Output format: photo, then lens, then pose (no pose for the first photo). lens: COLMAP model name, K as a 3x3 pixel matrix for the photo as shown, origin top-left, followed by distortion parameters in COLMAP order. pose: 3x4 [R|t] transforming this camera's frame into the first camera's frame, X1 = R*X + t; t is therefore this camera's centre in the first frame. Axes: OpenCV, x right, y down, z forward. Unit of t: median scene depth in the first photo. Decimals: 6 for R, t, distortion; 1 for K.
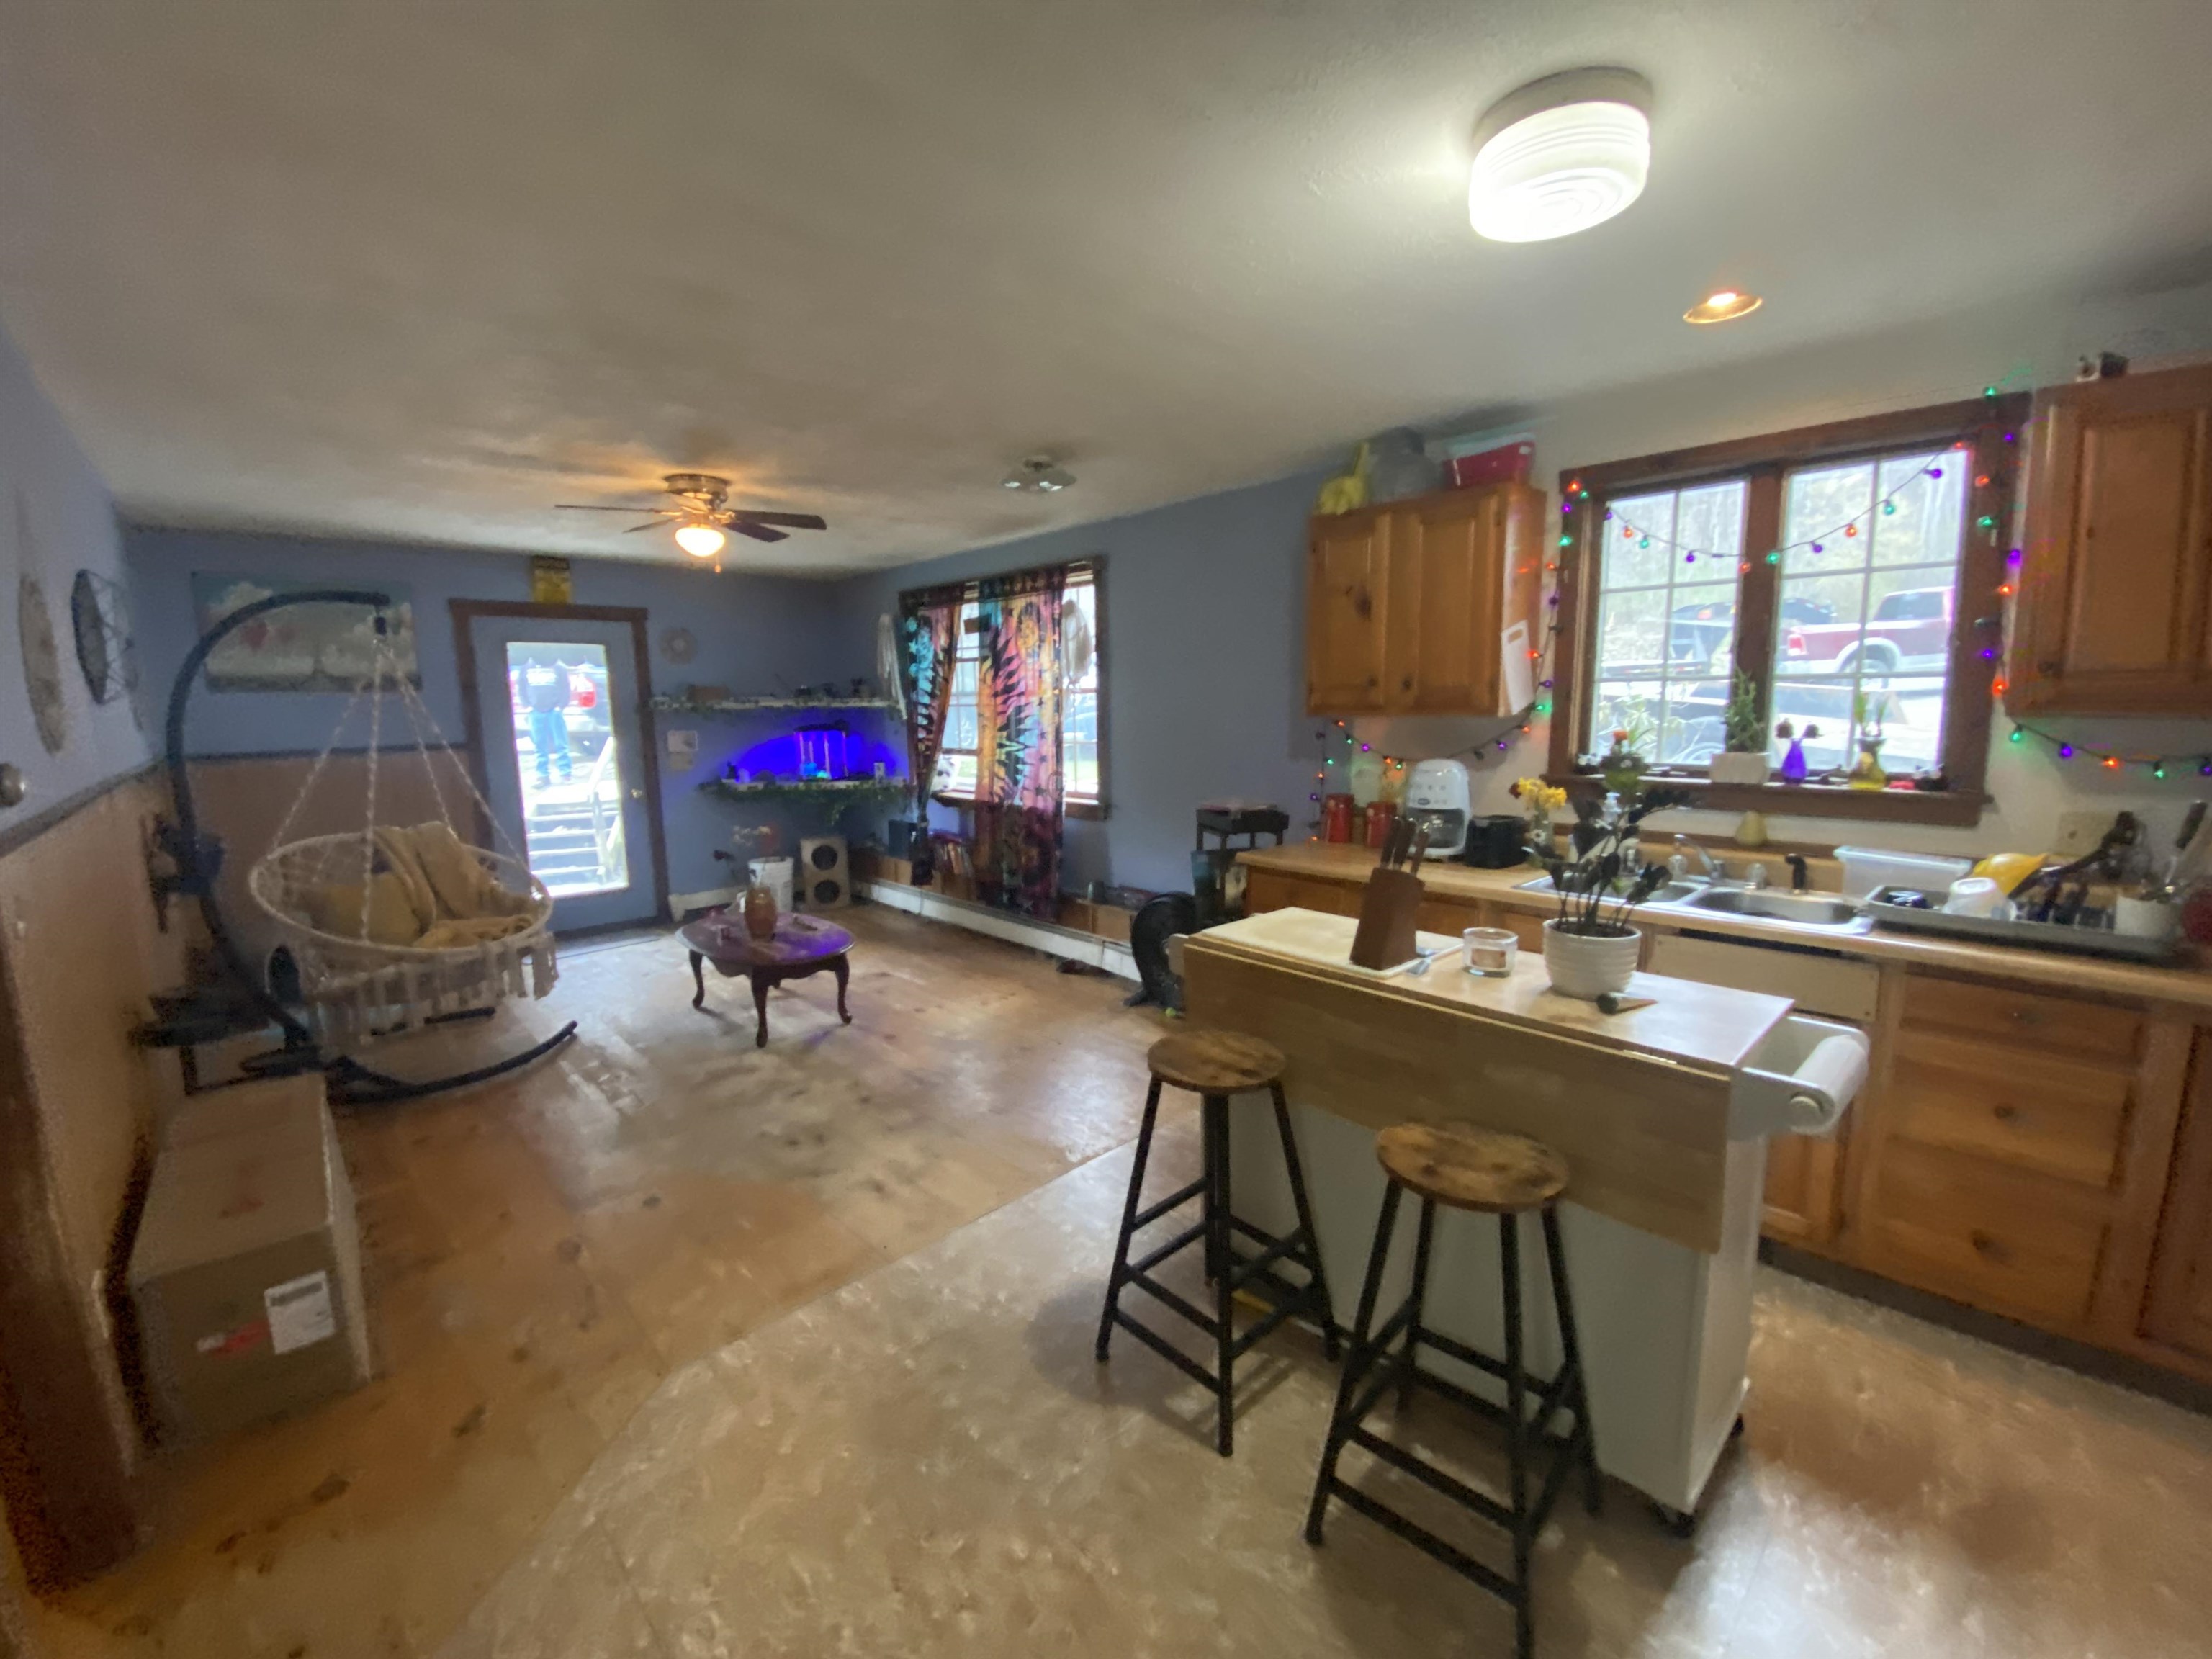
lens RADIAL K [[902.6, 0, 1103.0], [0, 902.6, 841.9], [0, 0, 1]] dist [-0.005339, -0.008659]
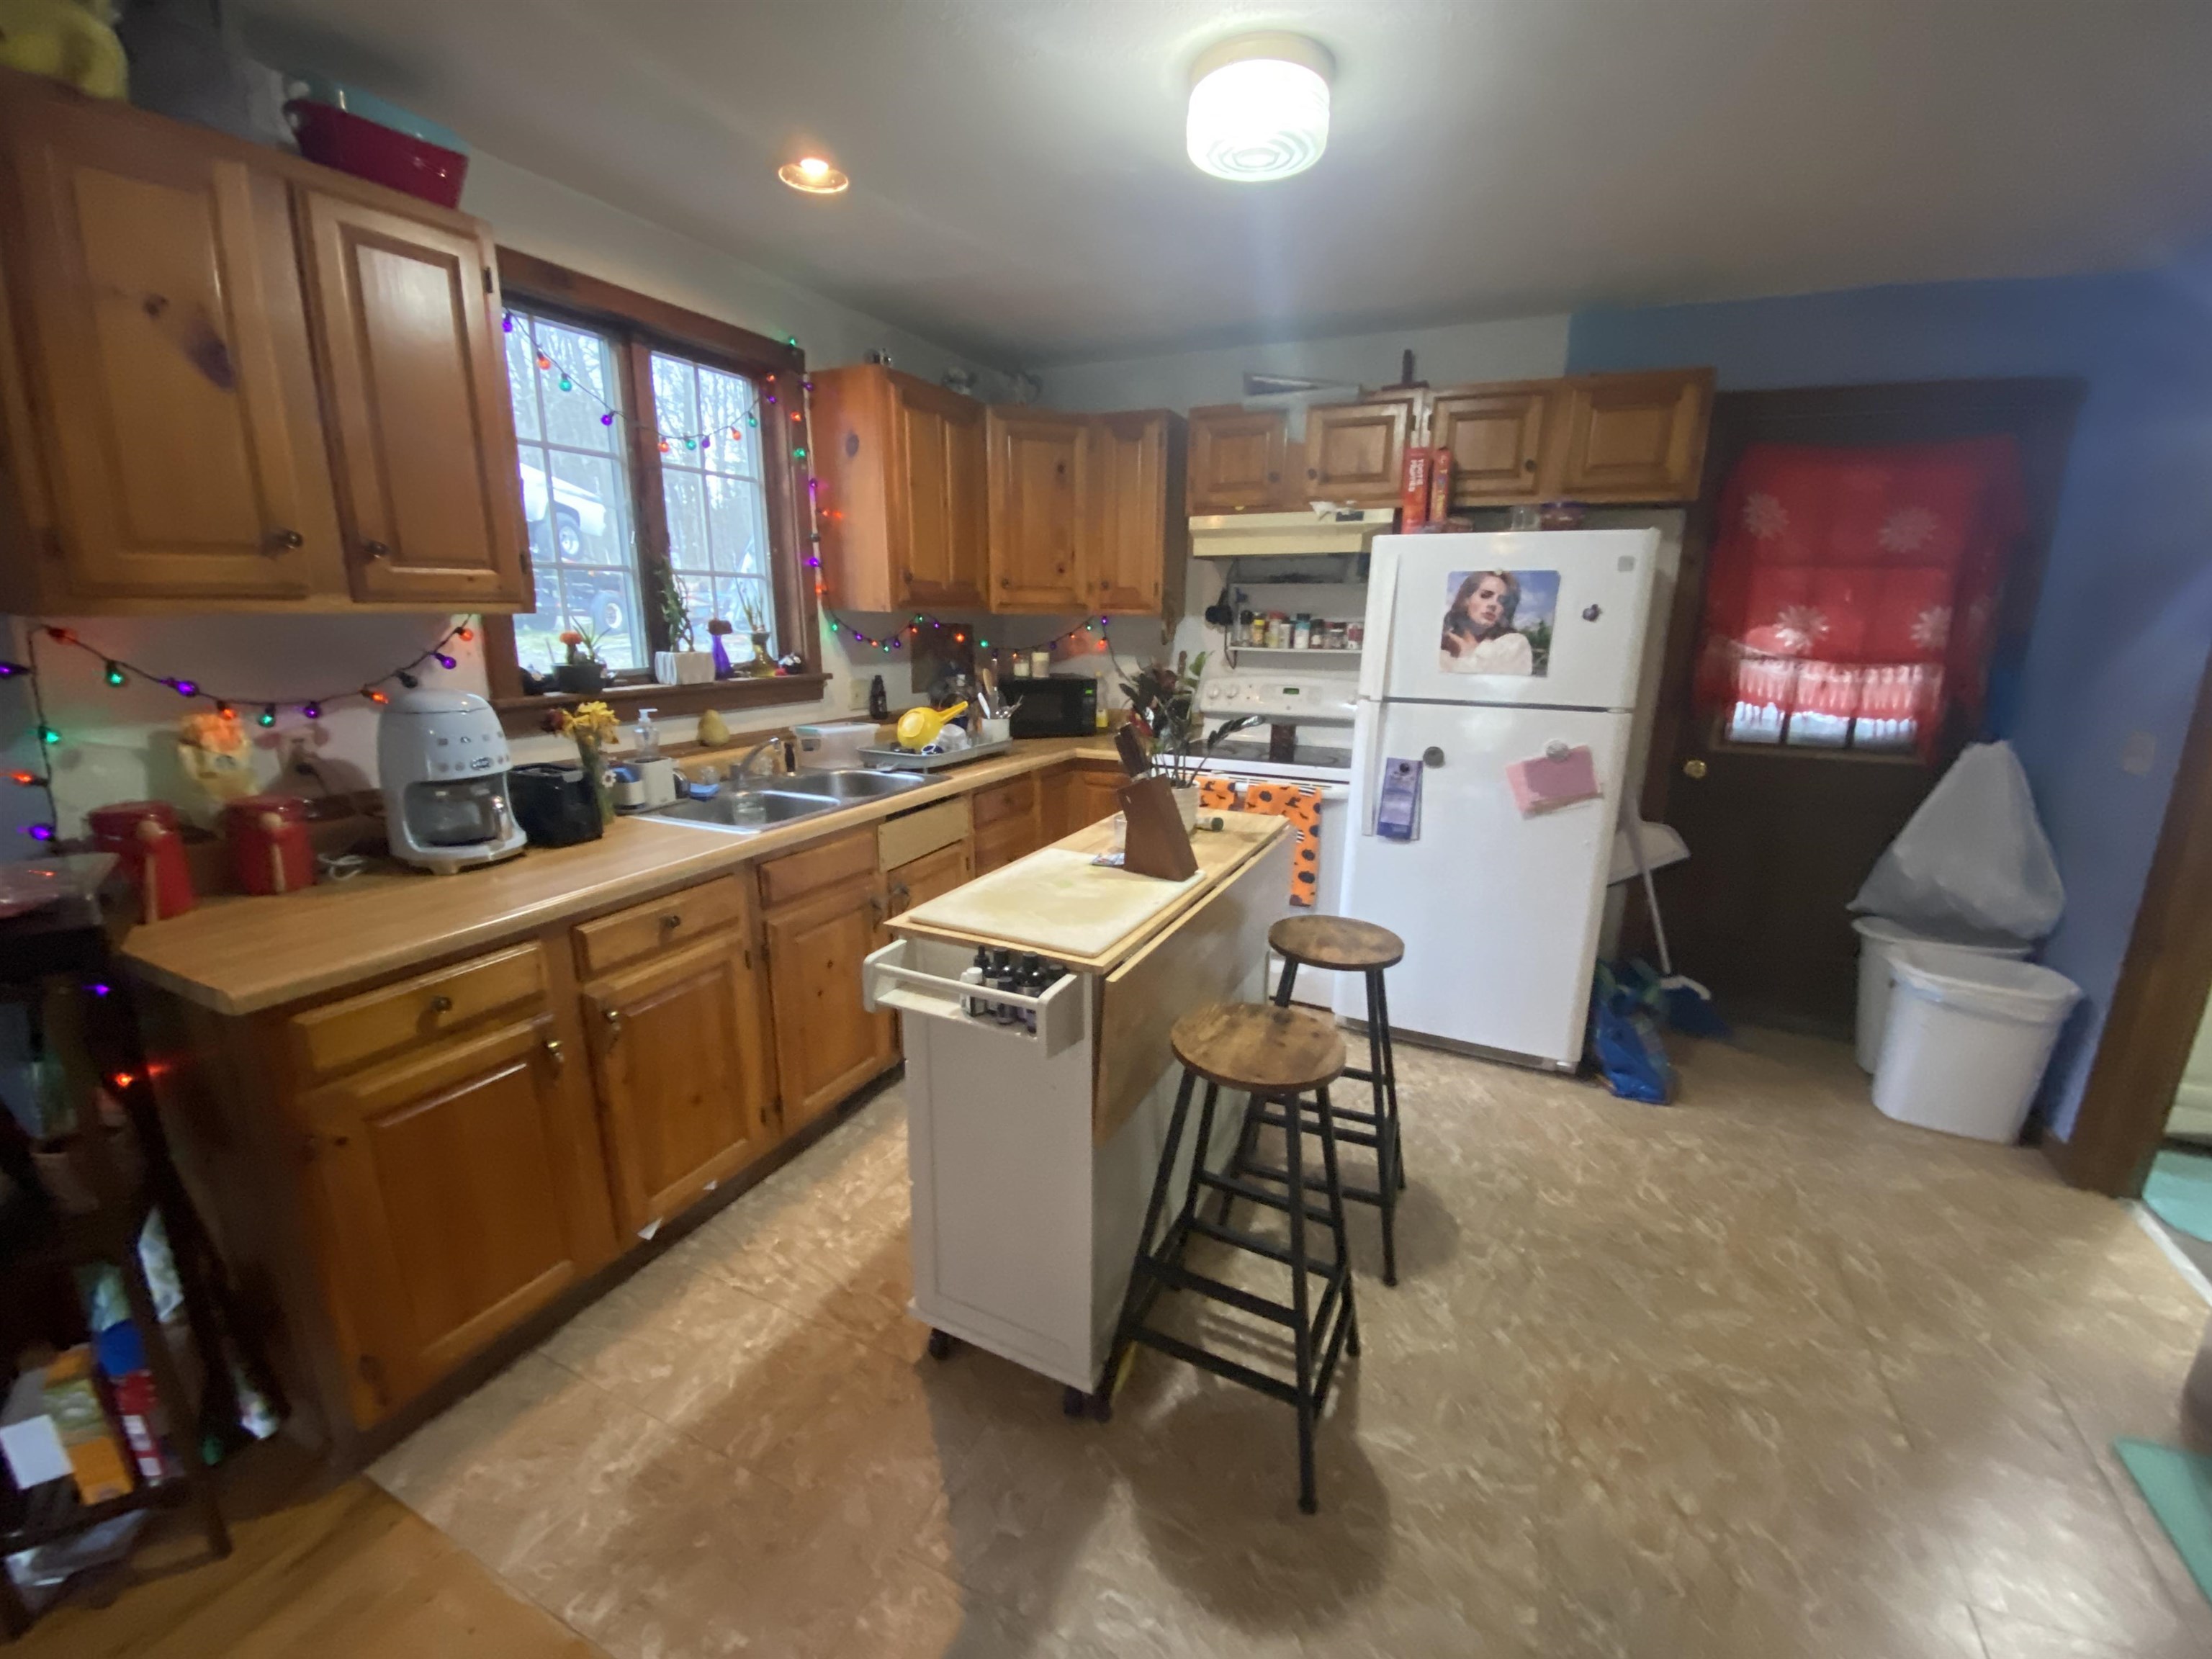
lens RADIAL K [[902.6, 0, 1098.8], [0, 902.6, 819.1], [0, 0, 1]] dist [-0.005339, -0.008659]
pose [[-0.356416, -0.201109, 0.912427, -0.440549], [0.130946, 0.956170, 0.261901, -0.150439], [-0.925106, 0.212824, -0.314460, 1.145545]]
